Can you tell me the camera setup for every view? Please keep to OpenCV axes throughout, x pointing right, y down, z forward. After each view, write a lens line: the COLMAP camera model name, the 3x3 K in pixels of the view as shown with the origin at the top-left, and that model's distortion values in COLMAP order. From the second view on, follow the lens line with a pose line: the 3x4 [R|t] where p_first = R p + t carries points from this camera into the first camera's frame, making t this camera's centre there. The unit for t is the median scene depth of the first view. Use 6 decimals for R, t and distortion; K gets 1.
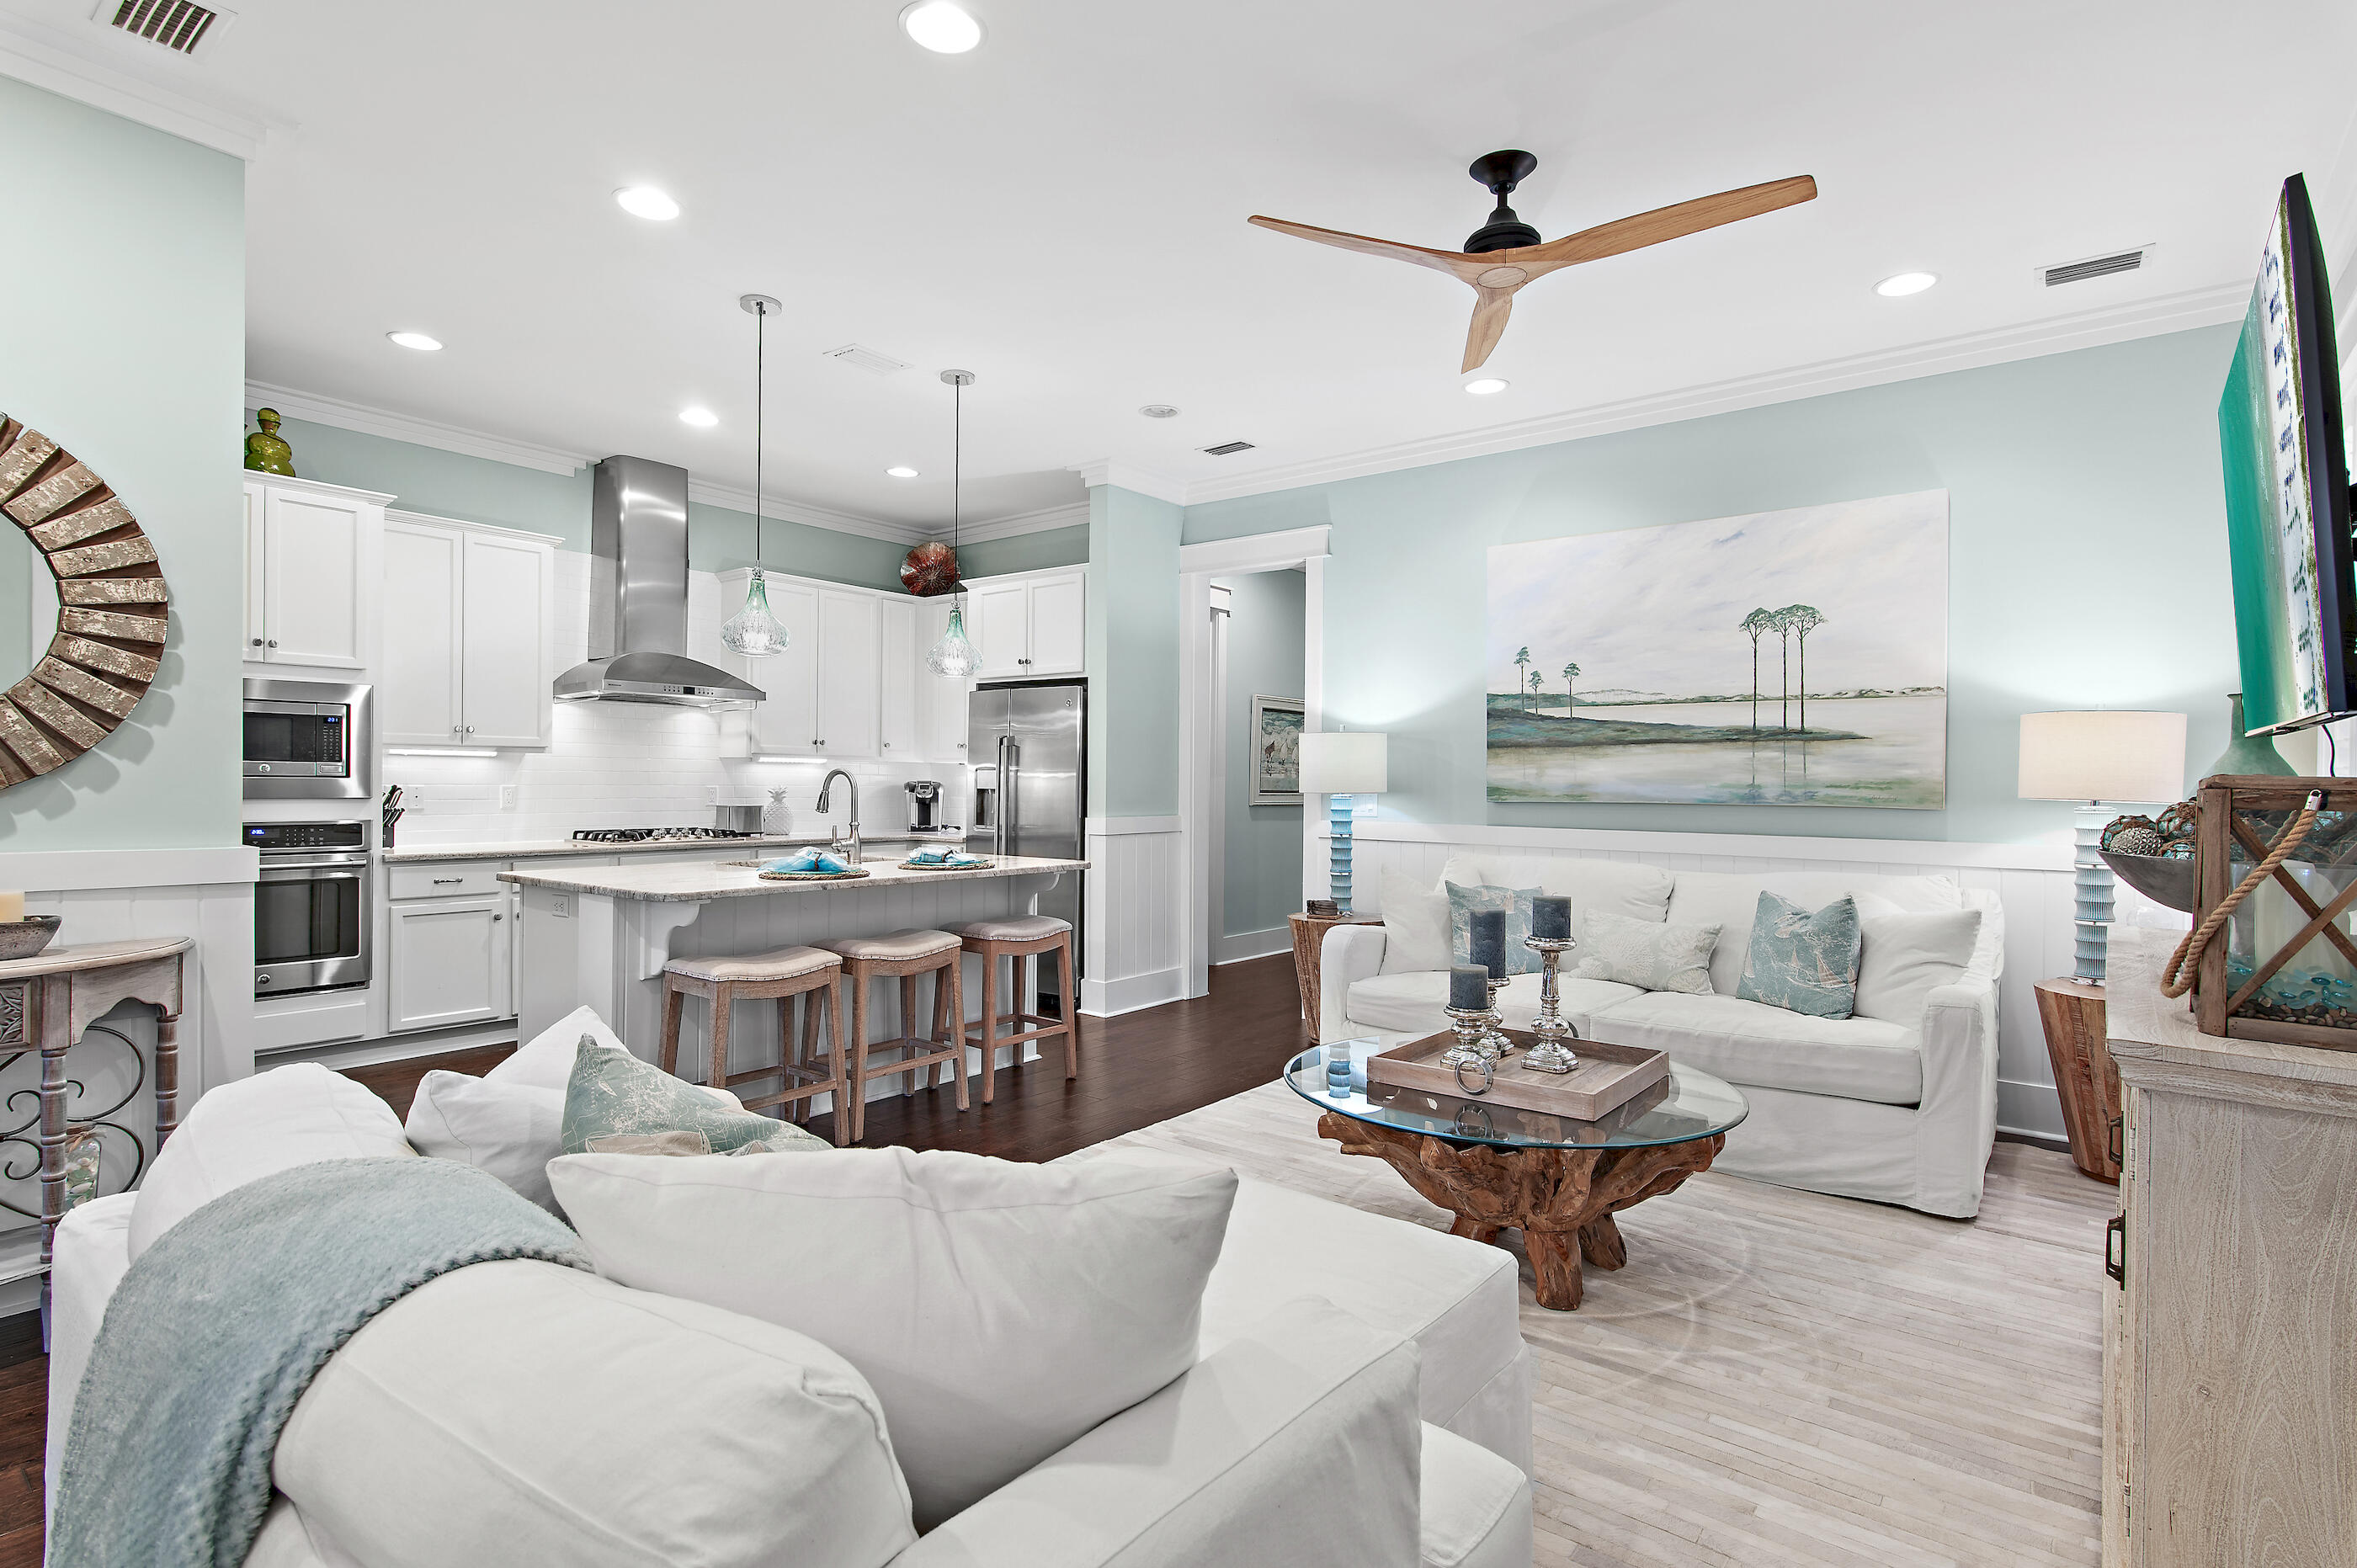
lens RADIAL K [[1166.9, 0, 1185.1], [0, 1166.9, 783.6], [0, 0, 1]] dist [0.001361, -0.001214]
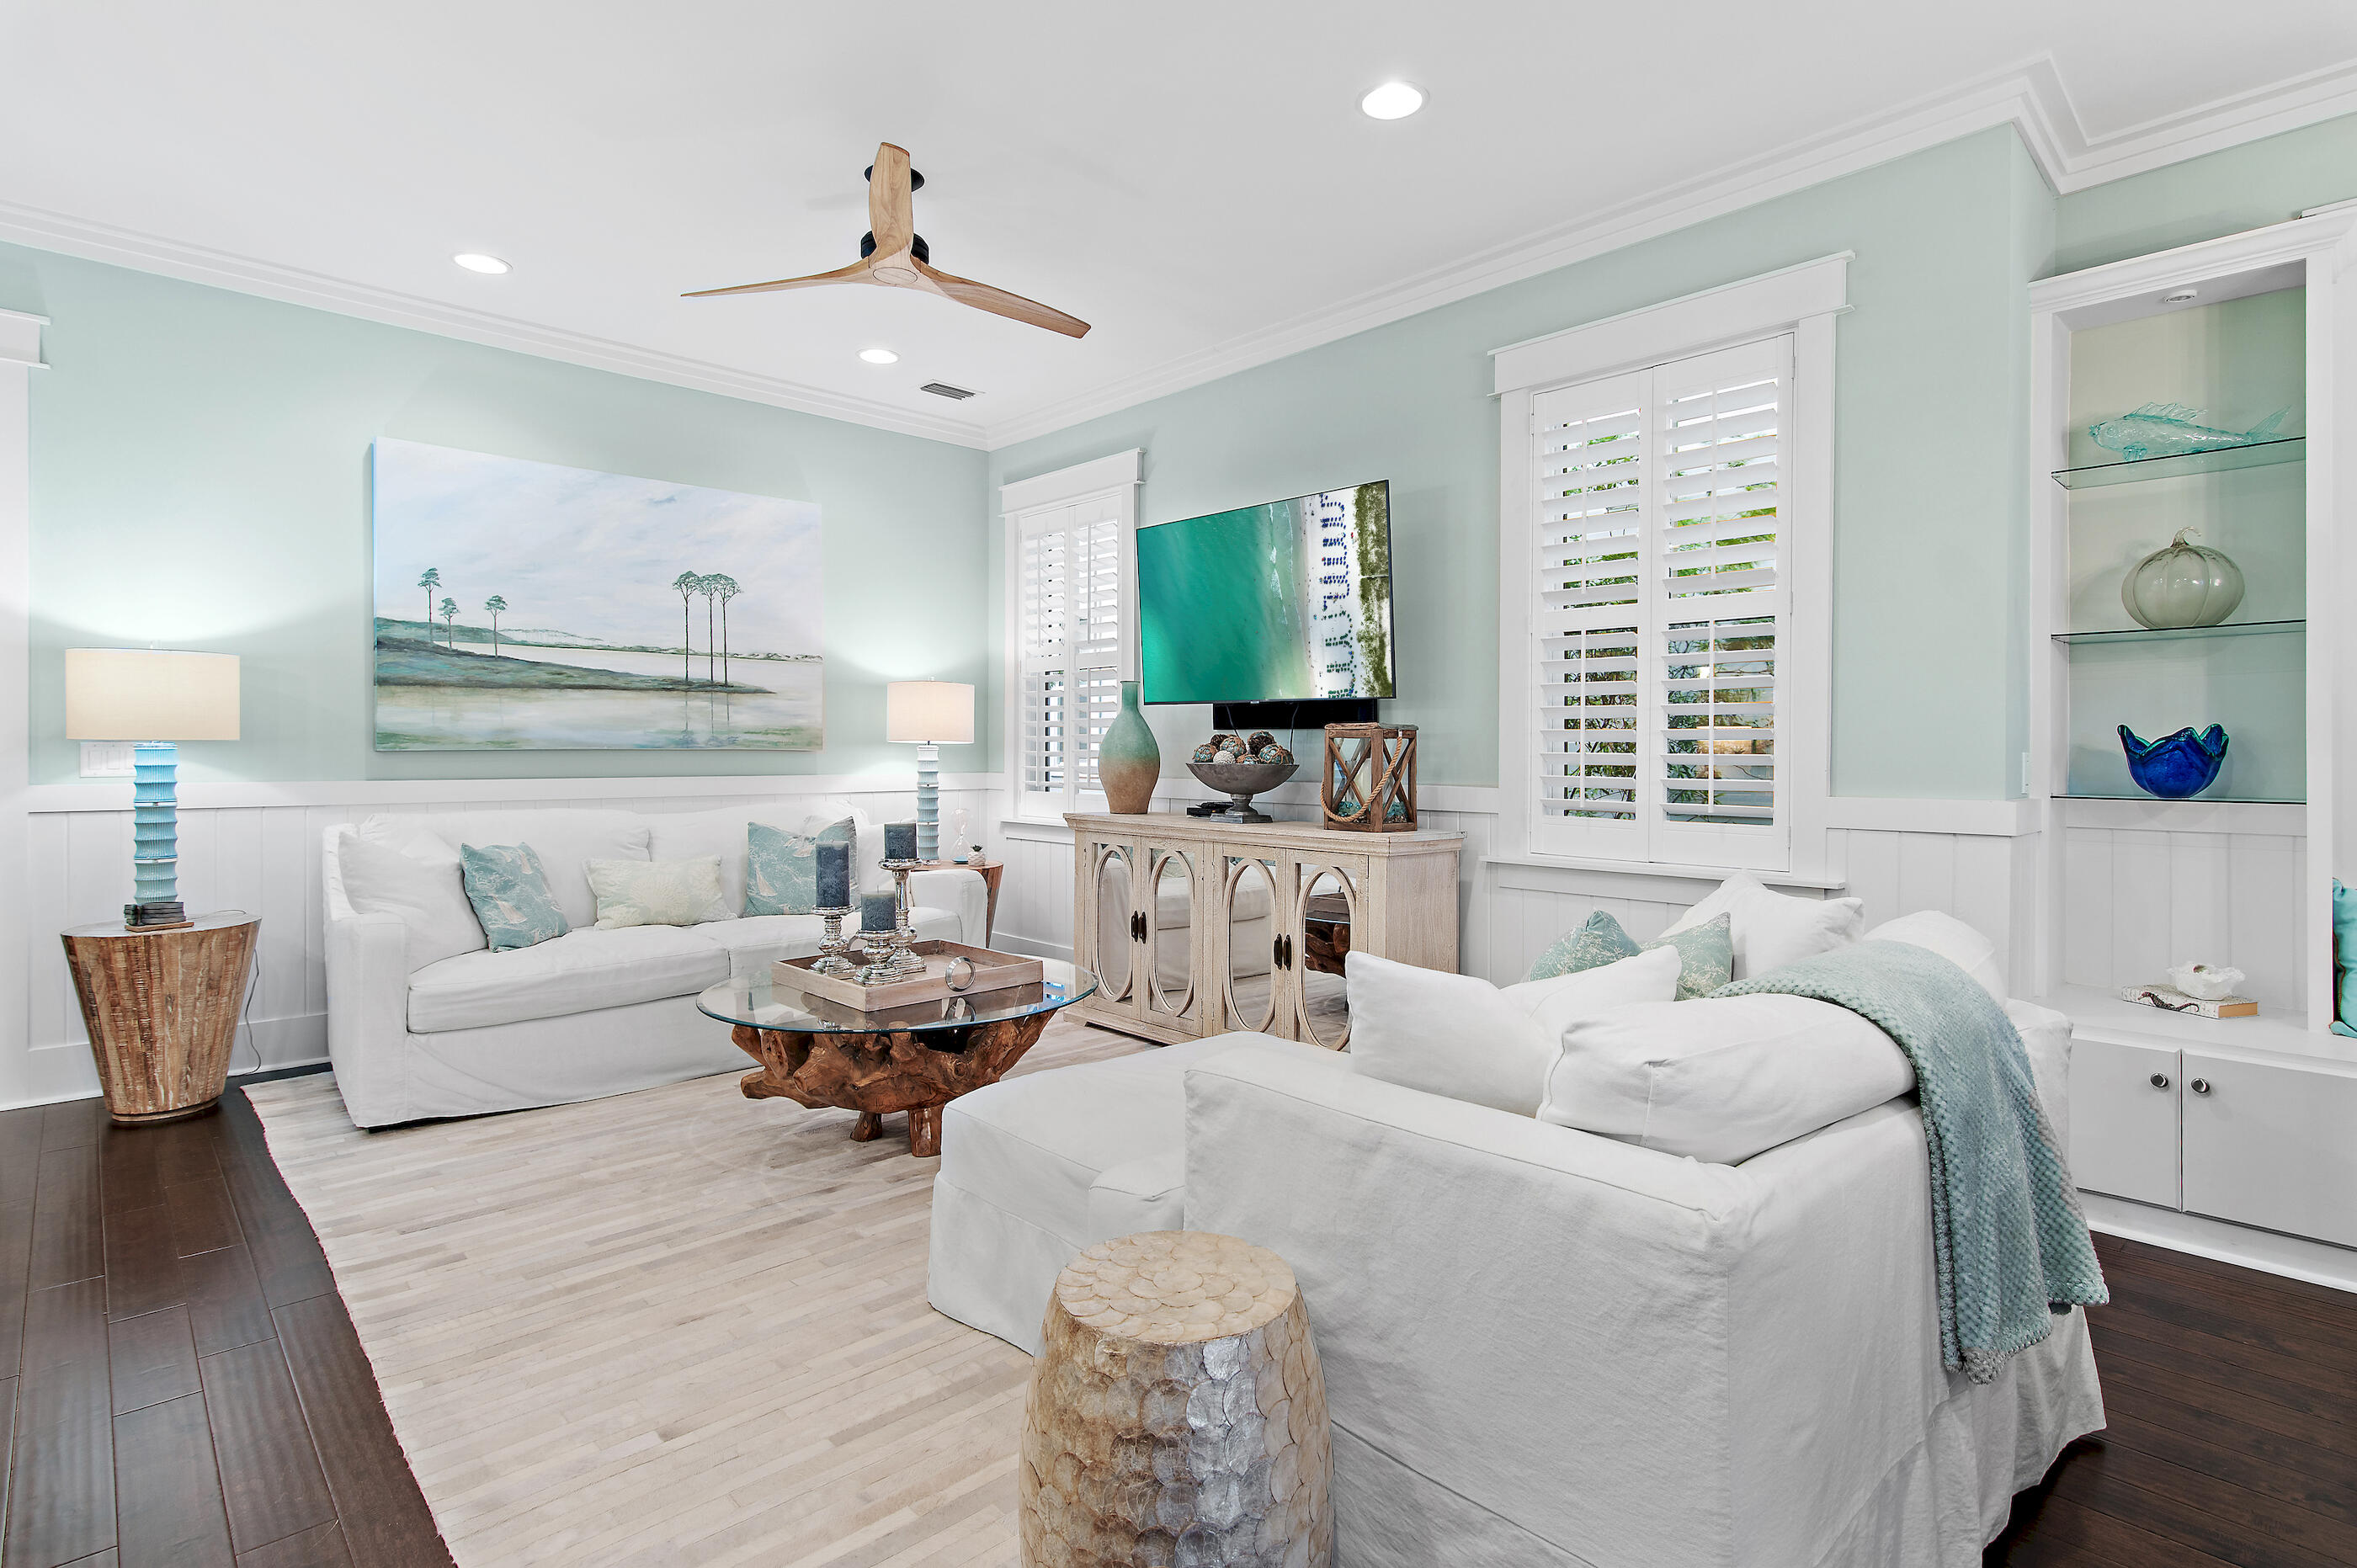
lens RADIAL K [[1166.9, 0, 1191.4], [0, 1166.9, 756.2], [0, 0, 1]] dist [0.001361, -0.001214]
pose [[0.129053, -0.016273, 0.991504, -0.555804], [-0.000625, 0.999864, 0.016491, 0.006485], [-0.991638, -0.002748, 0.129025, 0.392253]]
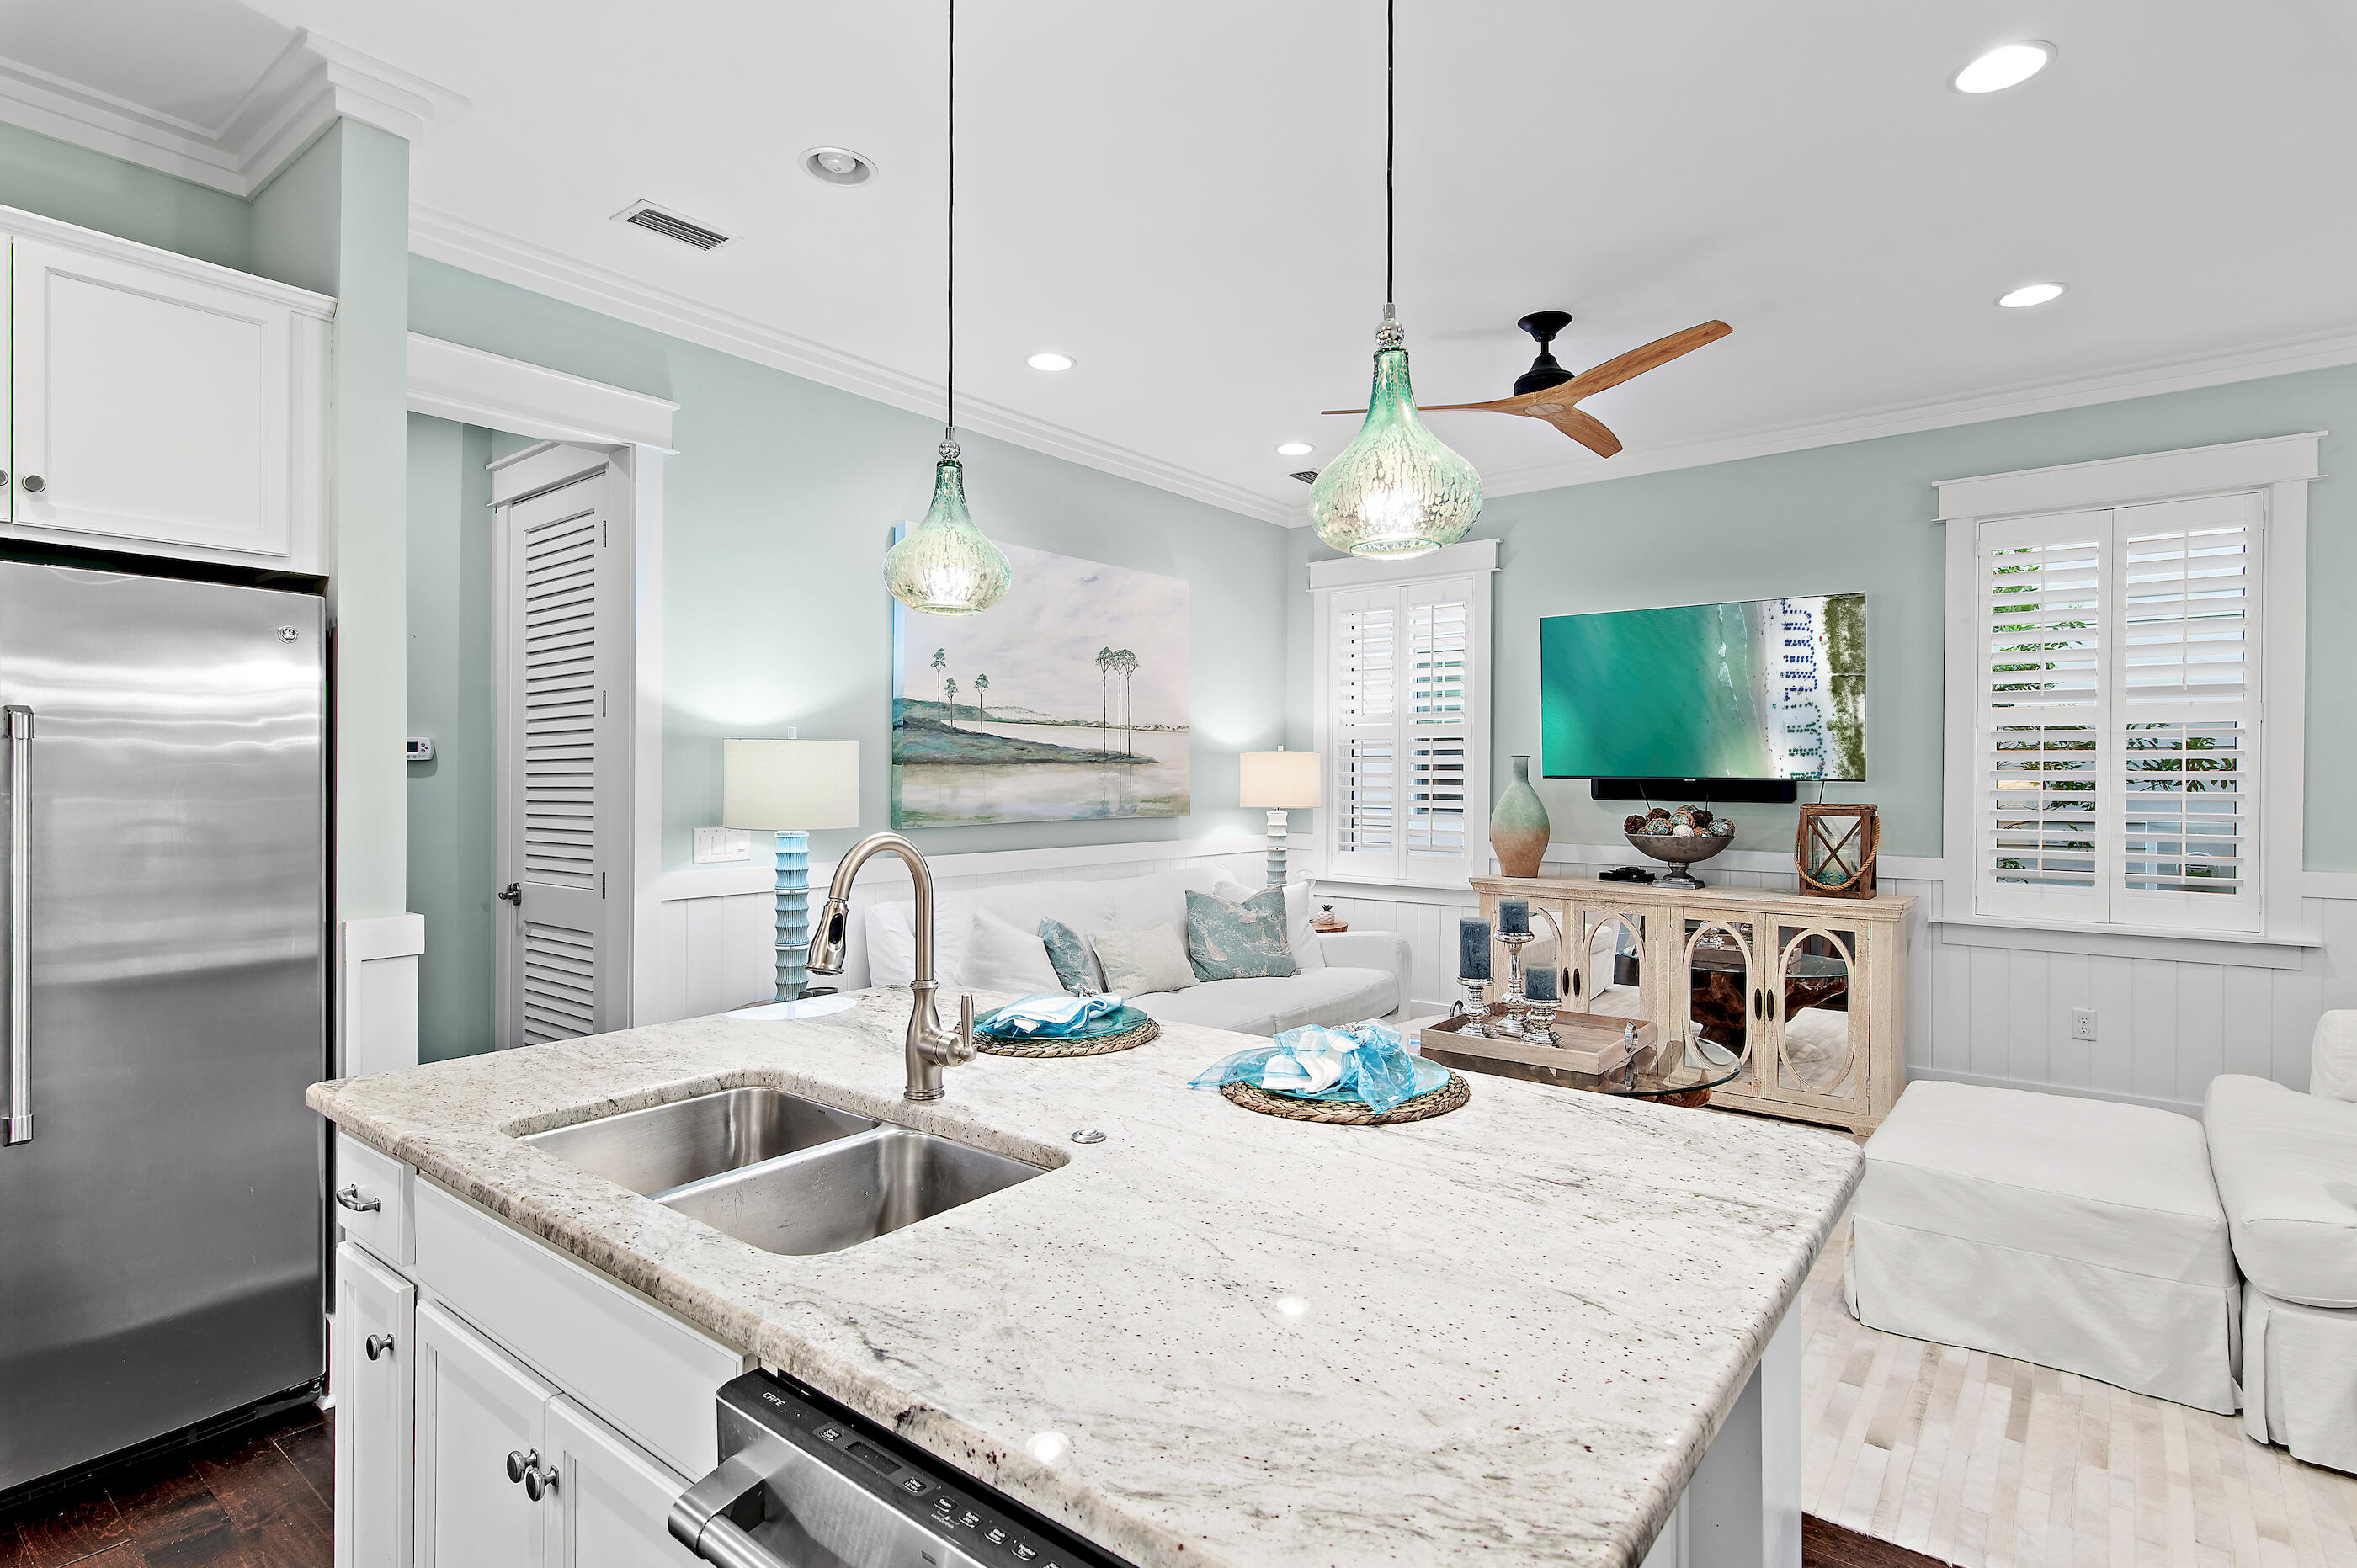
lens RADIAL K [[1166.9, 0, 1191.7], [0, 1166.9, 768.0], [0, 0, 1]] dist [0.001361, -0.001214]
pose [[-0.011384, -0.001741, 0.999934, -0.666342], [-0.001760, 0.999997, 0.001721, -0.034371], [-0.999934, -0.001740, -0.011387, 0.945614]]
